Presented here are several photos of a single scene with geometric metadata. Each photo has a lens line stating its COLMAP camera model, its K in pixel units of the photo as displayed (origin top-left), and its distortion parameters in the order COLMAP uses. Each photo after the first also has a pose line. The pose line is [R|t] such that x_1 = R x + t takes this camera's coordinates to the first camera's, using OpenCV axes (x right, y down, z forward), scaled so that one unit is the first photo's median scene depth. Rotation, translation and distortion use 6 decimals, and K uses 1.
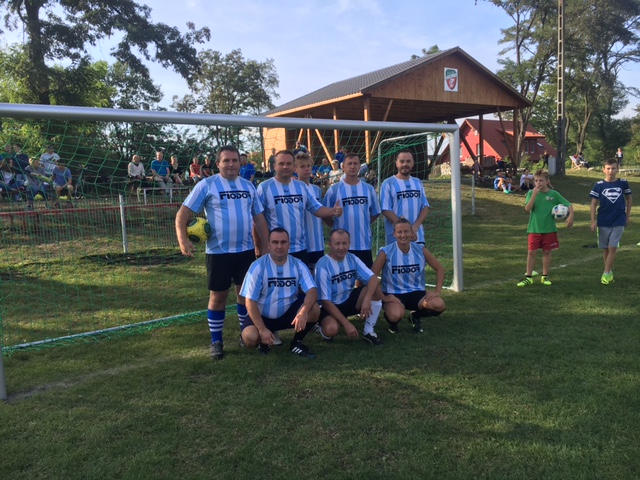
lens RADIAL K [[536.2, 0, 320.1], [0, 536.2, 251.1], [0, 0, 1]] dist [0.086720, -0.121153]
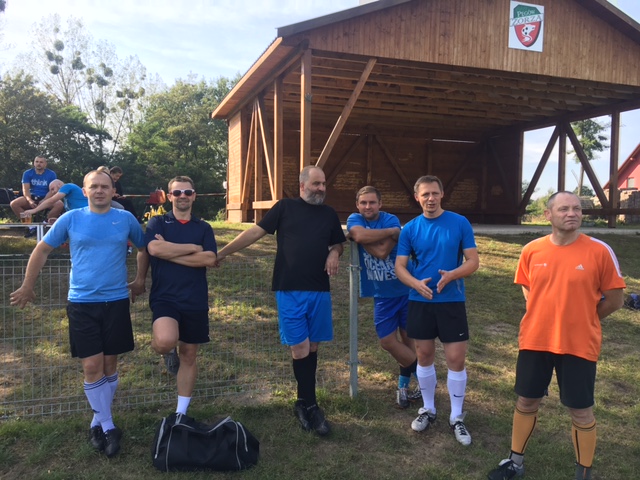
lens RADIAL K [[542.3, 0, 320.0], [0, 542.3, 240.0], [0, 0, 1]] dist [0.097098, -0.118318]
pose [[0.957504, 0.074172, -0.278719, 0.215875], [-0.094269, 0.993774, -0.059388, -0.081943], [0.272578, 0.083139, 0.958535, 0.495350]]
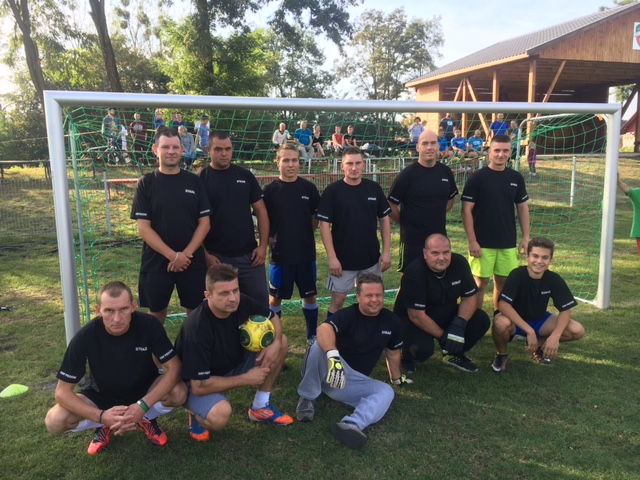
lens RADIAL K [[542.3, 0, 320.0], [0, 542.3, 240.0], [0, 0, 1]] dist [0.097098, -0.118318]
pose [[0.960049, 0.074030, -0.269864, 0.013847], [-0.062462, 0.996732, 0.051219, -0.010189], [0.272773, -0.032317, 0.961535, 0.016483]]
